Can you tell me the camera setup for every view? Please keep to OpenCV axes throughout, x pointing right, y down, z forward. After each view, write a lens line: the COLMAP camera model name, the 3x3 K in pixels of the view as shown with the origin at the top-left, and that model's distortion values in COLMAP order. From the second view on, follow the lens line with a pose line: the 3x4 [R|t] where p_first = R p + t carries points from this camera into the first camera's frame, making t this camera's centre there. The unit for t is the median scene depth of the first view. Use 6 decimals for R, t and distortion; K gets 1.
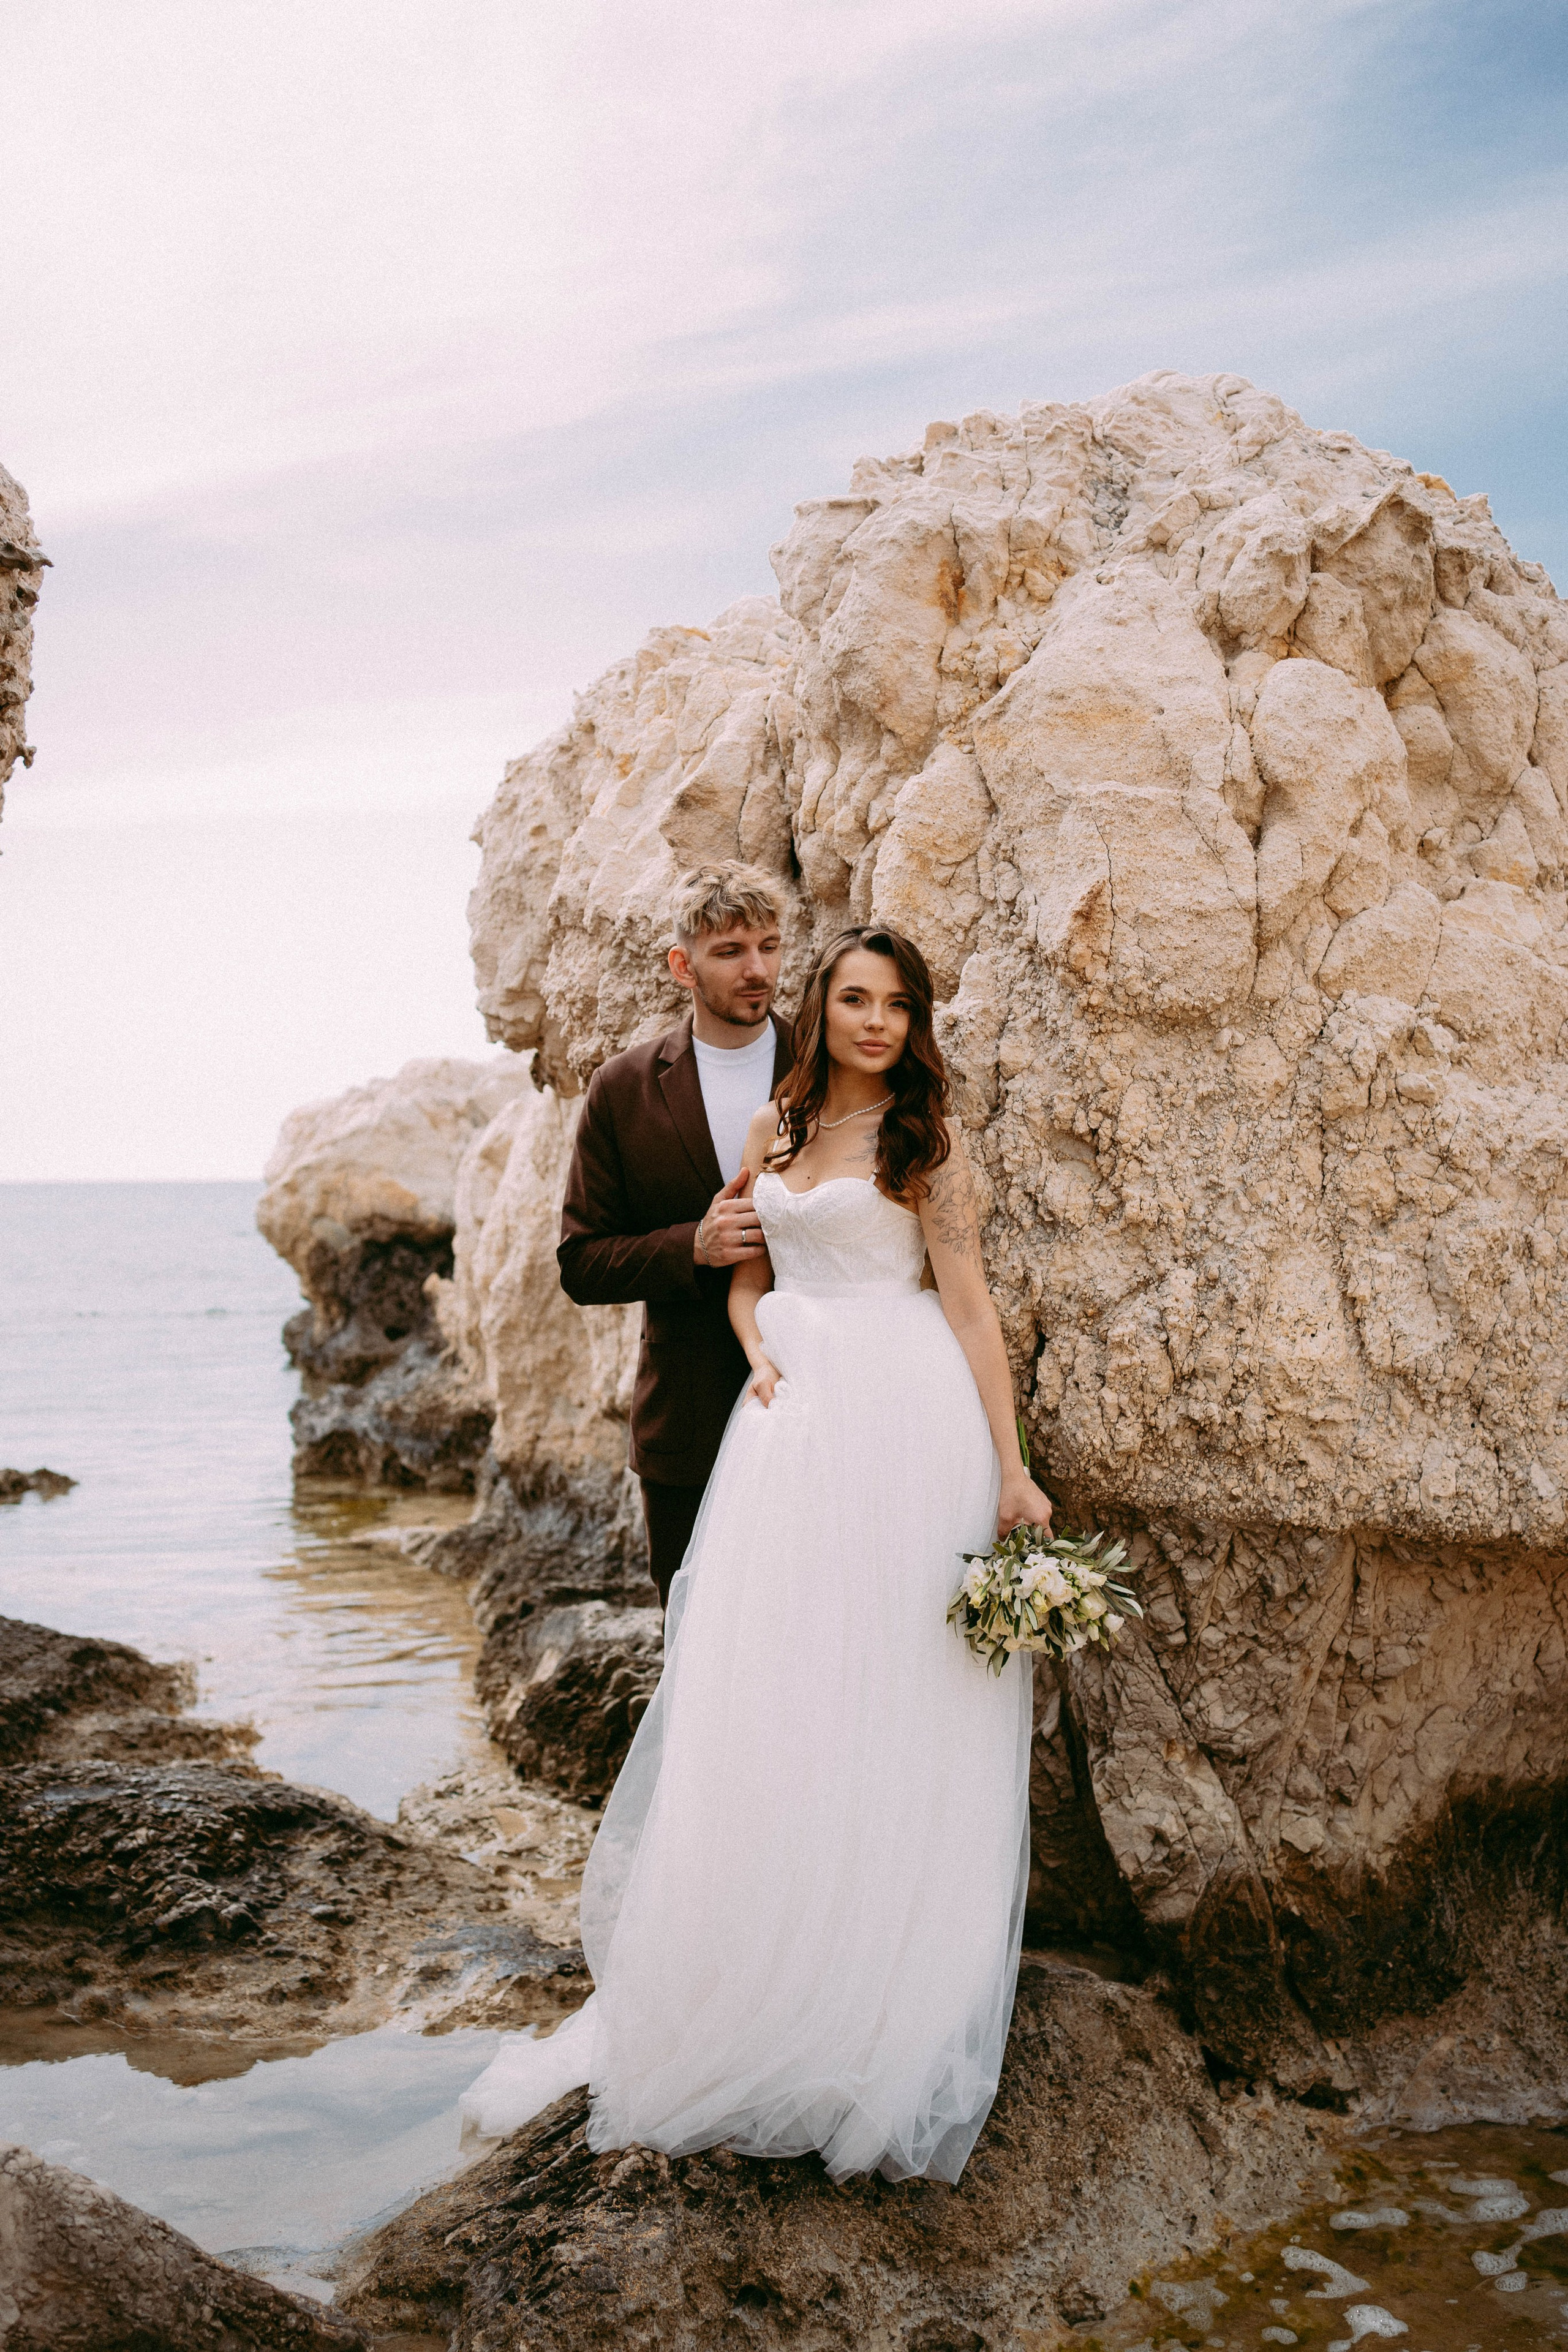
lens RADIAL K [[2500.4, 0, 785.3], [0, 2500.4, 1160.9], [0, 0, 1]] dist [-0.035774, 0.177404]
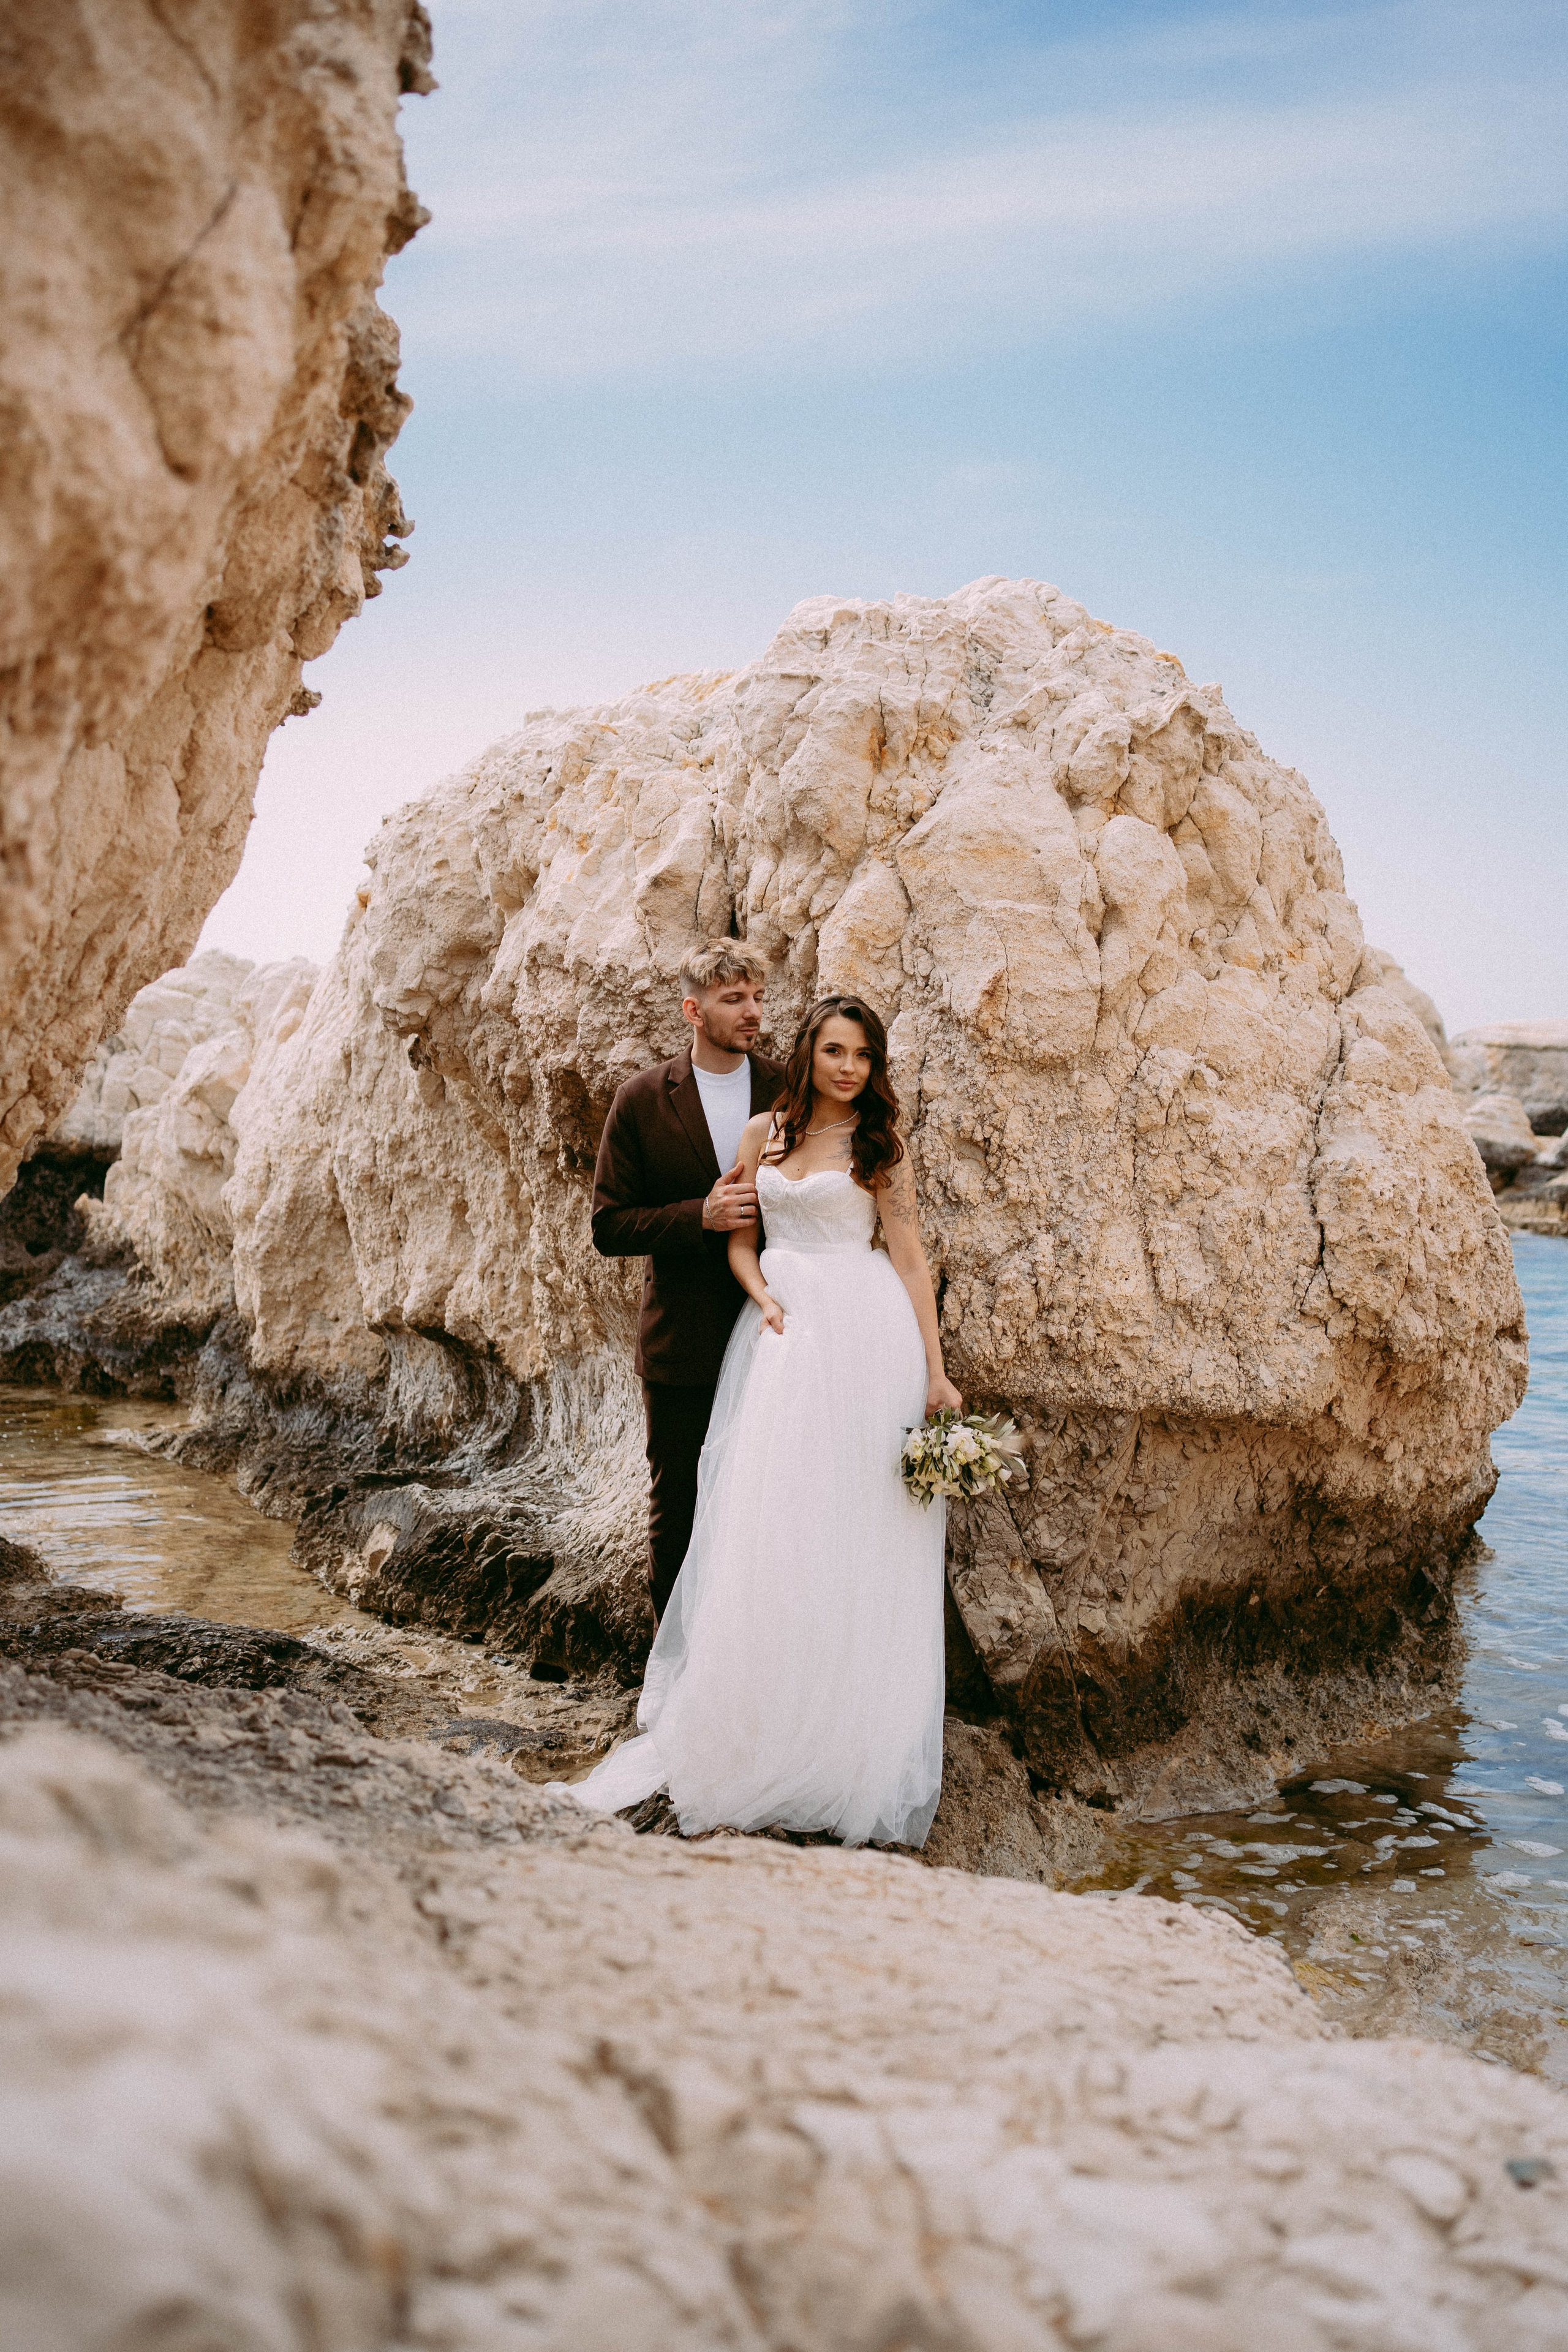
lens RADIAL K [[2500.4, 0, 785.3], [0, 2500.4, 1160.9], [0, 0, 1]] dist [-0.035774, 0.177404]
pose [[0.976756, 0.006769, 0.214245, -0.285045], [-0.015272, 0.999159, 0.038062, -0.049956], [-0.213807, -0.040449, 0.976038, -0.371178]]
